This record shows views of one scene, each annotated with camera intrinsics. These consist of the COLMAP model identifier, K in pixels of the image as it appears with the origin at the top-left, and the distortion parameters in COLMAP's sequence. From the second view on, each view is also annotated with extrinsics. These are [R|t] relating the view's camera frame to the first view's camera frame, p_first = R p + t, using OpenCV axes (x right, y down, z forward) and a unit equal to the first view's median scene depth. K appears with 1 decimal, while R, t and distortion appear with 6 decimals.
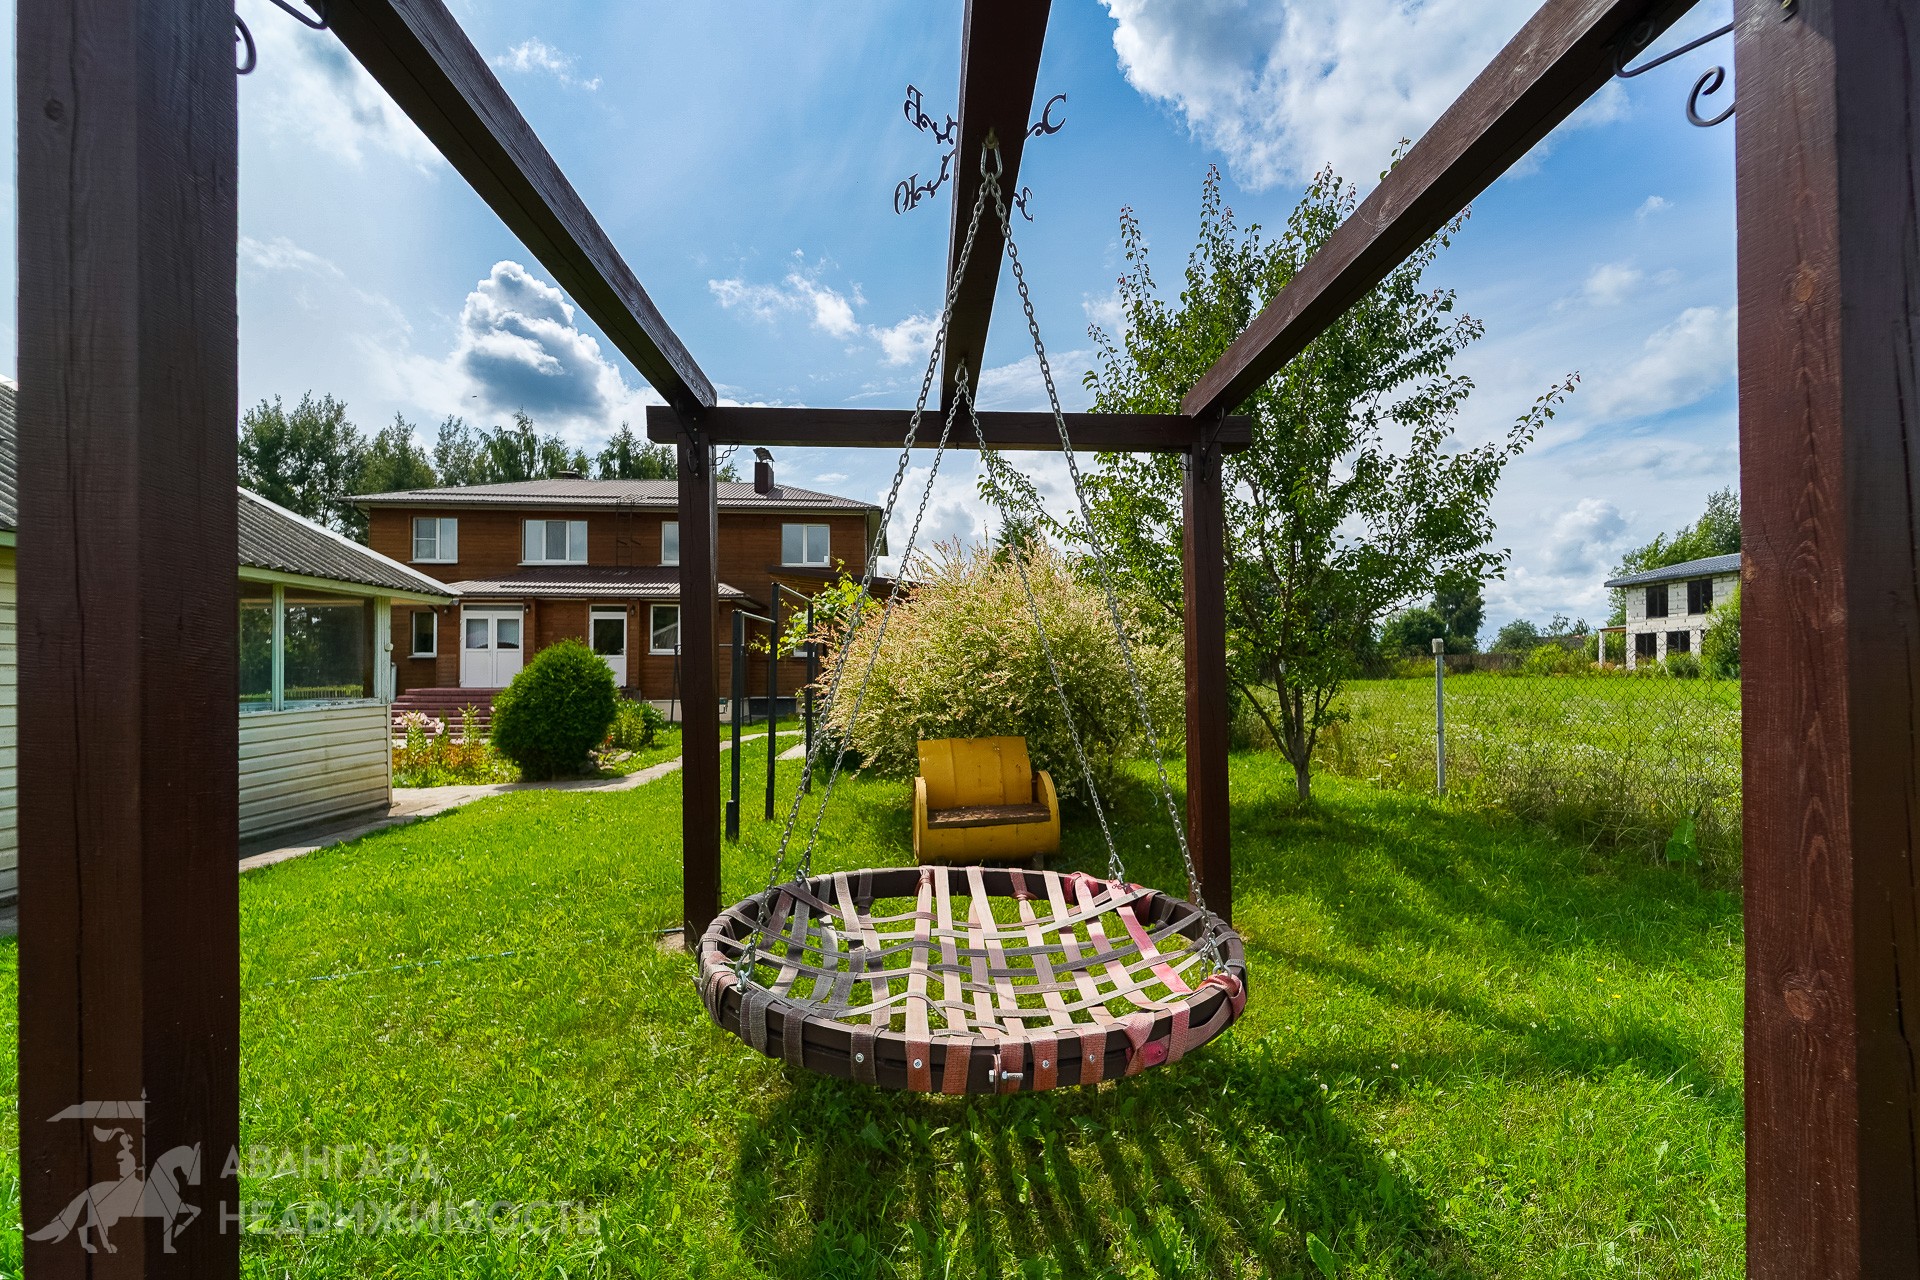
lens RADIAL K [[768.3, 0, 962.5], [0, 768.3, 665.1], [0, 0, 1]] dist [0.002109, 0.000094]
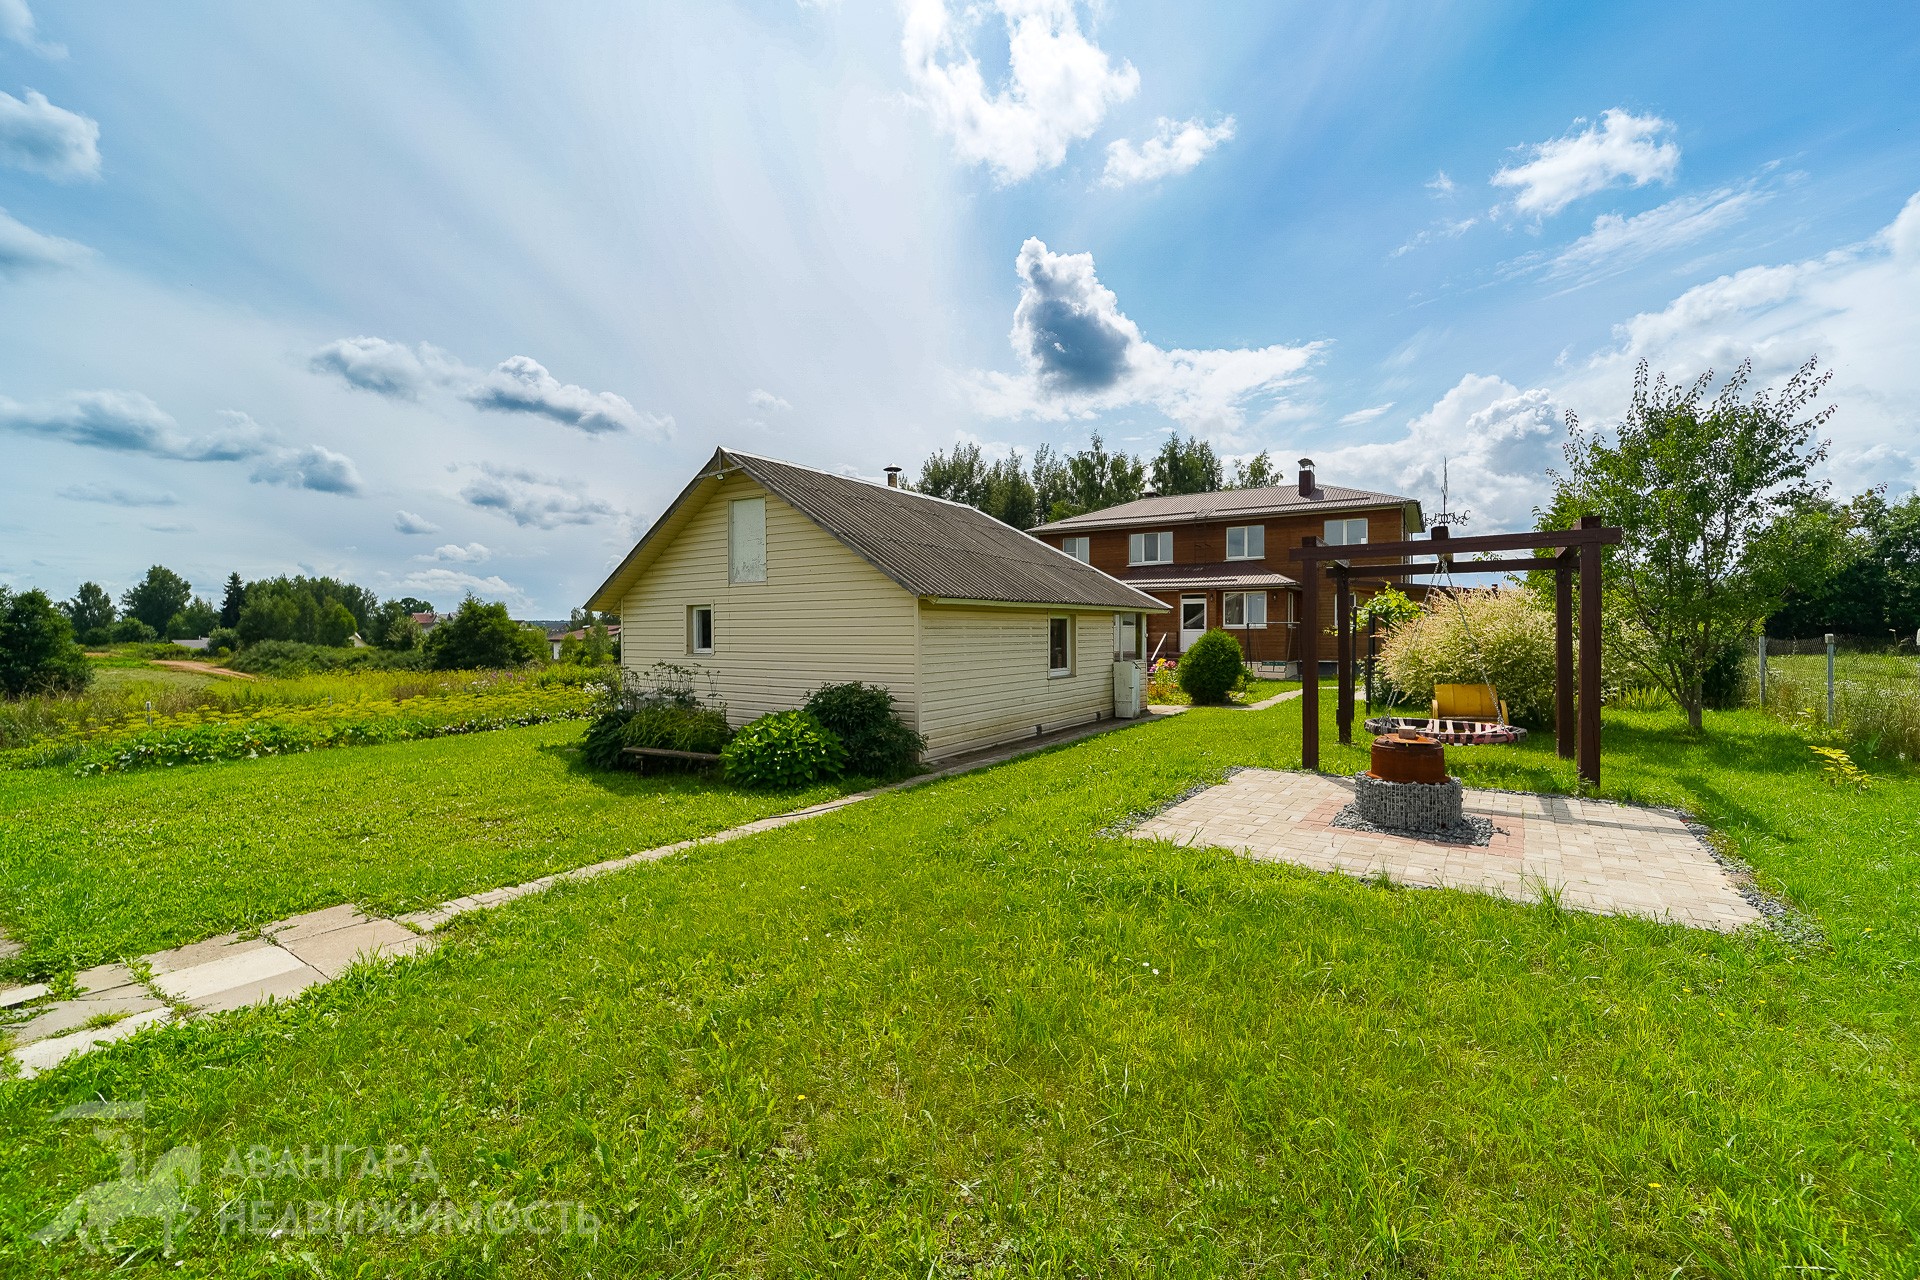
lens RADIAL K [[768.3, 0, 962.5], [0, 768.3, 665.1], [0, 0, 1]] dist [0.002109, 0.000094]
pose [[0.804965, 0.018816, -0.593024, 0.036956], [0.012254, 0.998757, 0.048323, -0.018632], [0.593196, -0.046166, 0.803733, -0.364717]]
